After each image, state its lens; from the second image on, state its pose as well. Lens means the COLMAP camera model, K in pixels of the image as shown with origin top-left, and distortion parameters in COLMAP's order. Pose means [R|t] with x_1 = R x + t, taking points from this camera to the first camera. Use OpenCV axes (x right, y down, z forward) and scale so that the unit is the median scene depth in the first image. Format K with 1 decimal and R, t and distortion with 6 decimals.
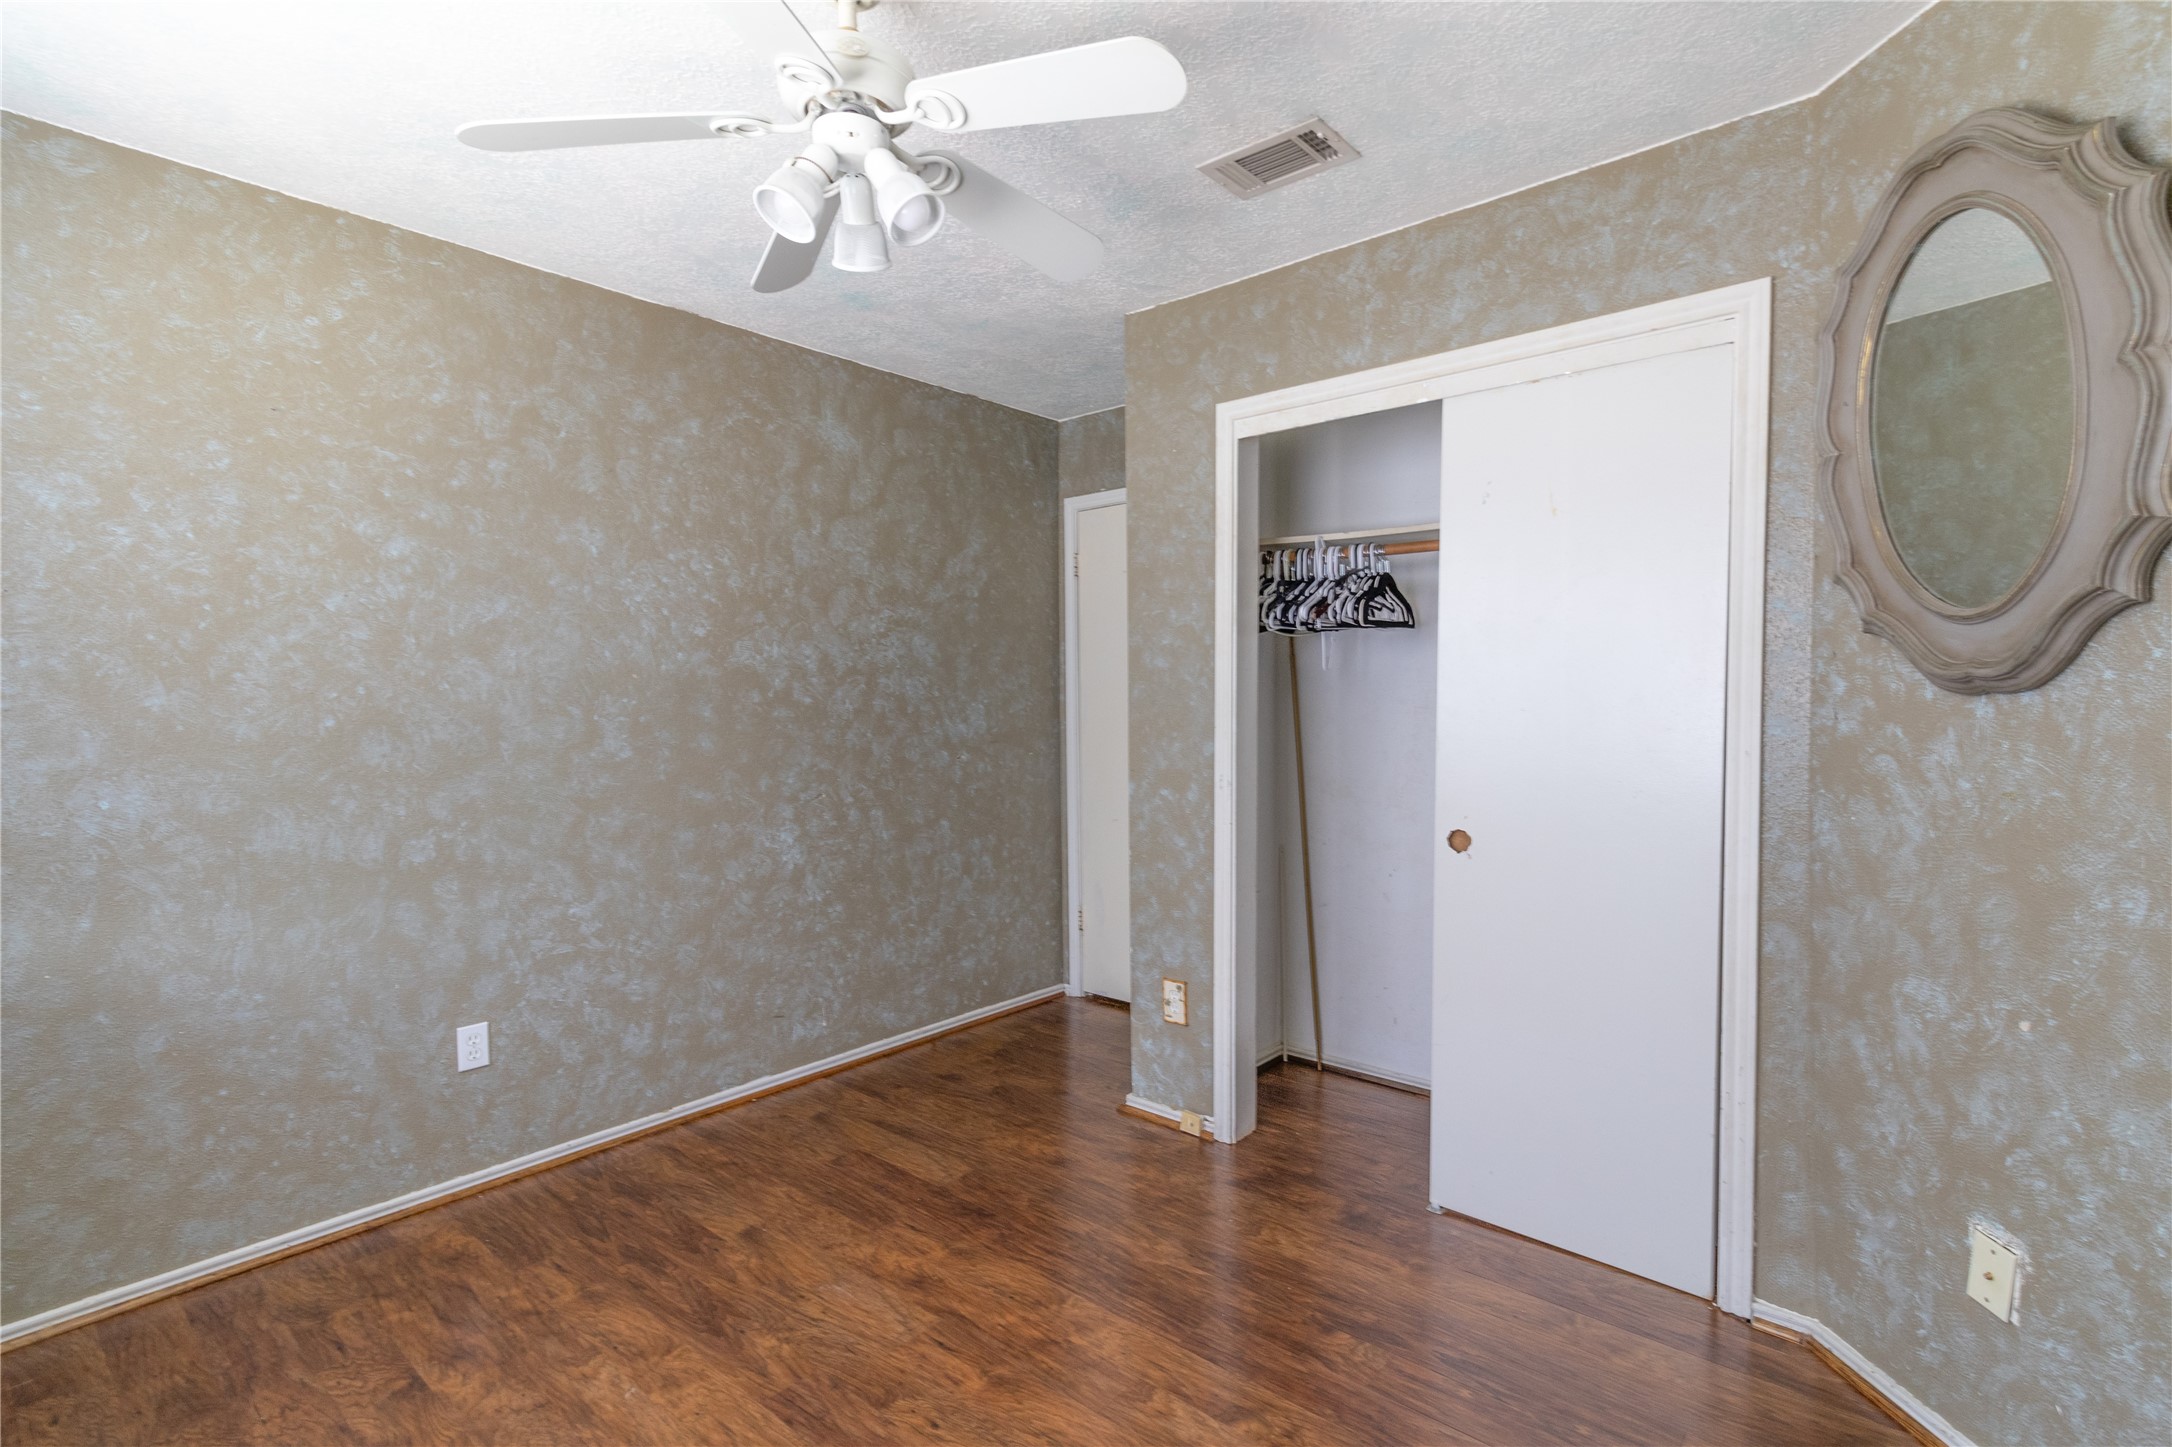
lens RADIAL K [[1039.2, 0, 1137.3], [0, 1039.2, 719.3], [0, 0, 1]] dist [0.000420, -0.000445]
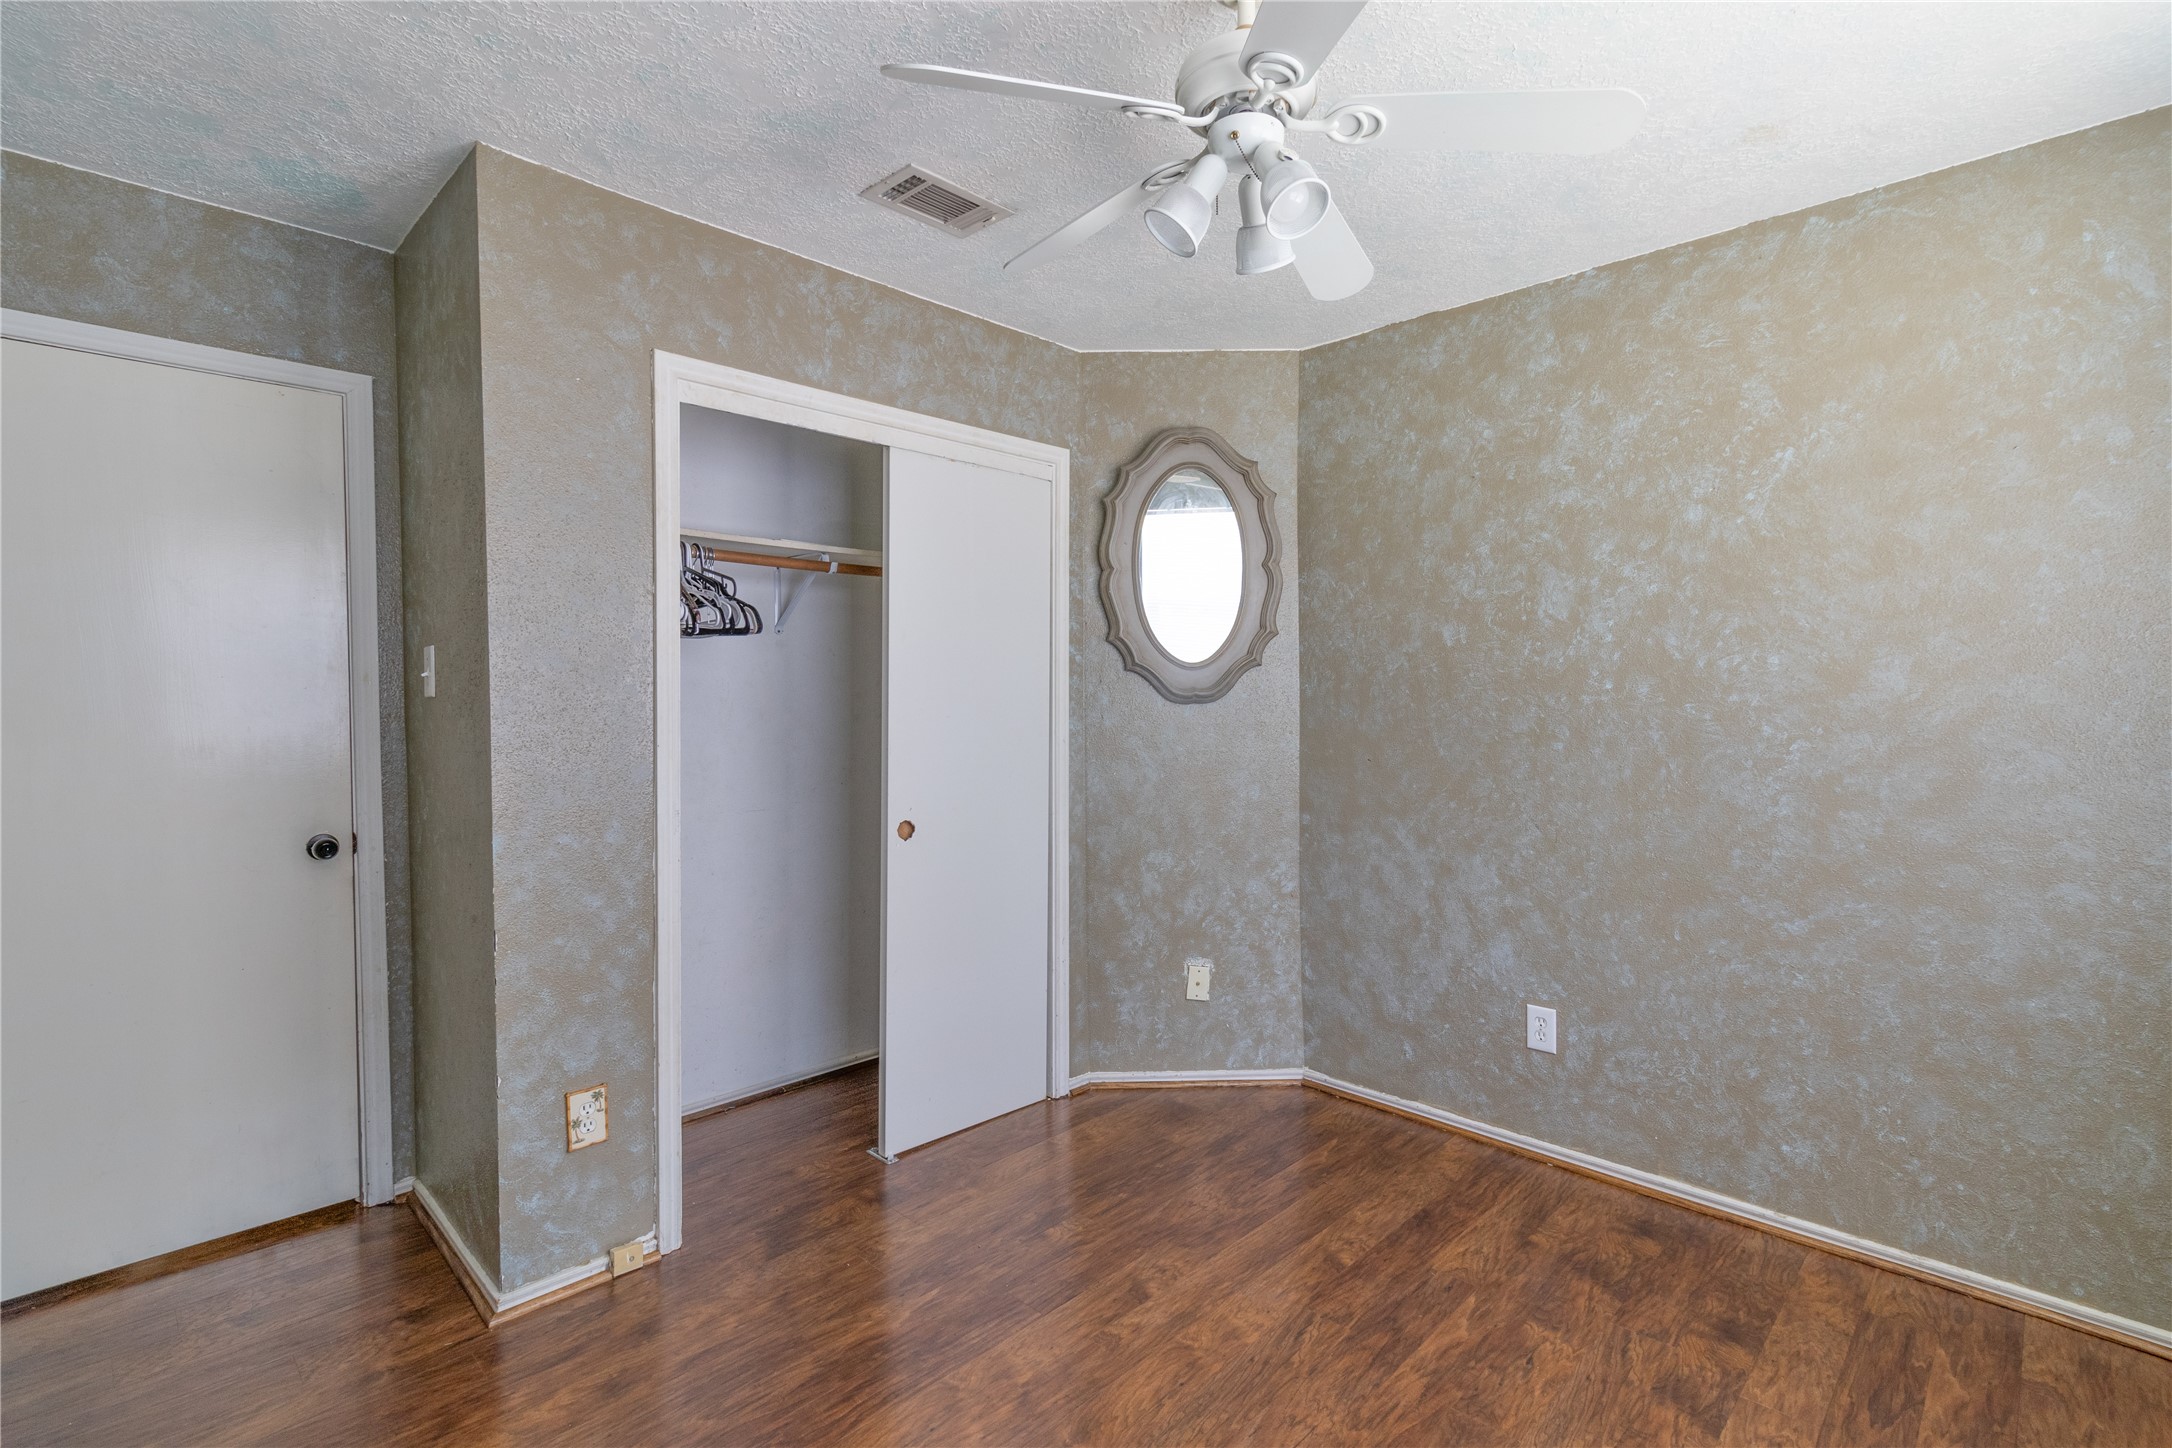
lens RADIAL K [[1010.8, 0, 1086.0], [0, 1010.8, 724.0], [0, 0, 1]] dist [0.003361, 0.000276]
pose [[0.069890, -0.017709, 0.997397, -1.016544], [0.028376, 0.999473, 0.015758, -0.018501], [-0.997151, 0.027201, 0.070356, 0.900022]]
